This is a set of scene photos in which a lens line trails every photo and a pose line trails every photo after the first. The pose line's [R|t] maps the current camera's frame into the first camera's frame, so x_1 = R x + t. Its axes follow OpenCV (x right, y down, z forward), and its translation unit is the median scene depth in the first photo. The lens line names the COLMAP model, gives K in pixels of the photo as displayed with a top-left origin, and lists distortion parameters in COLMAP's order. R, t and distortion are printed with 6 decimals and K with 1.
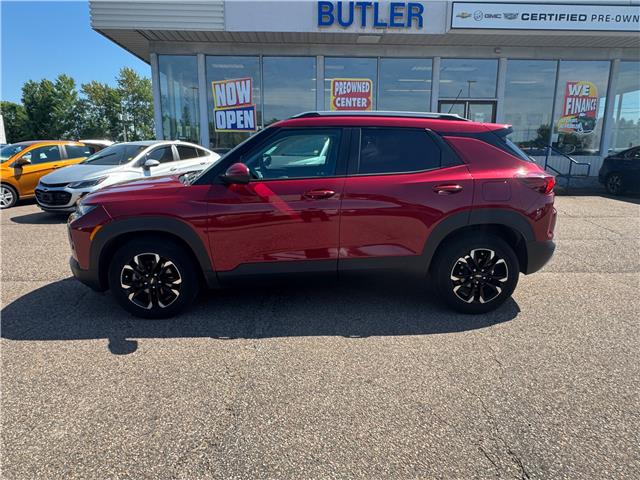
lens RADIAL K [[409.8, 0, 322.1], [0, 409.8, 239.6], [0, 0, 1]] dist [-0.001350, 0.002287]
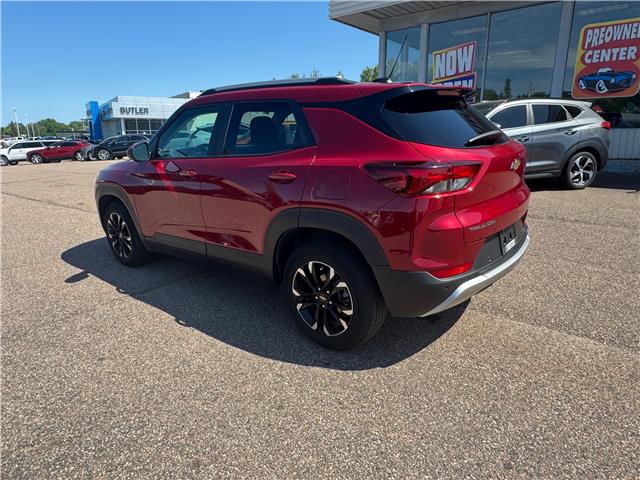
lens RADIAL K [[410.8, 0, 315.6], [0, 410.8, 241.7], [0, 0, 1]] dist [-0.001056, 0.000445]
pose [[0.737521, 0.165047, -0.654845, 0.225213], [-0.125118, 0.986282, 0.107669, -0.023952], [0.663633, 0.002525, 0.748054, 0.117061]]
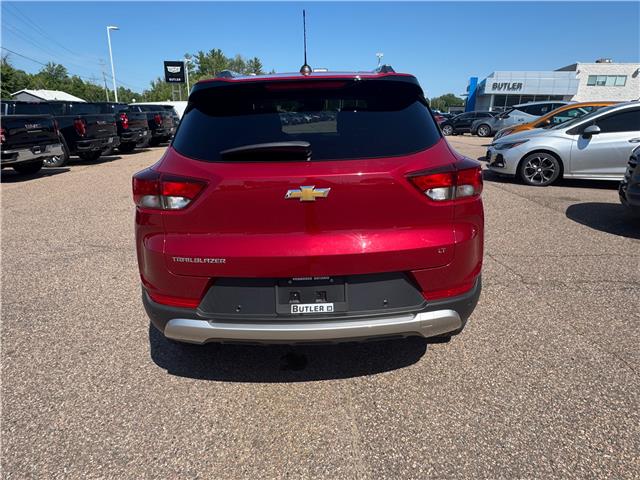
lens RADIAL K [[410.8, 0, 315.6], [0, 410.8, 241.7], [0, 0, 1]] dist [-0.001056, 0.000445]
pose [[-0.028710, 0.309922, -0.950328, 0.289706], [-0.215557, 0.926432, 0.308641, -0.076677], [0.976069, 0.213711, 0.040208, 0.322201]]
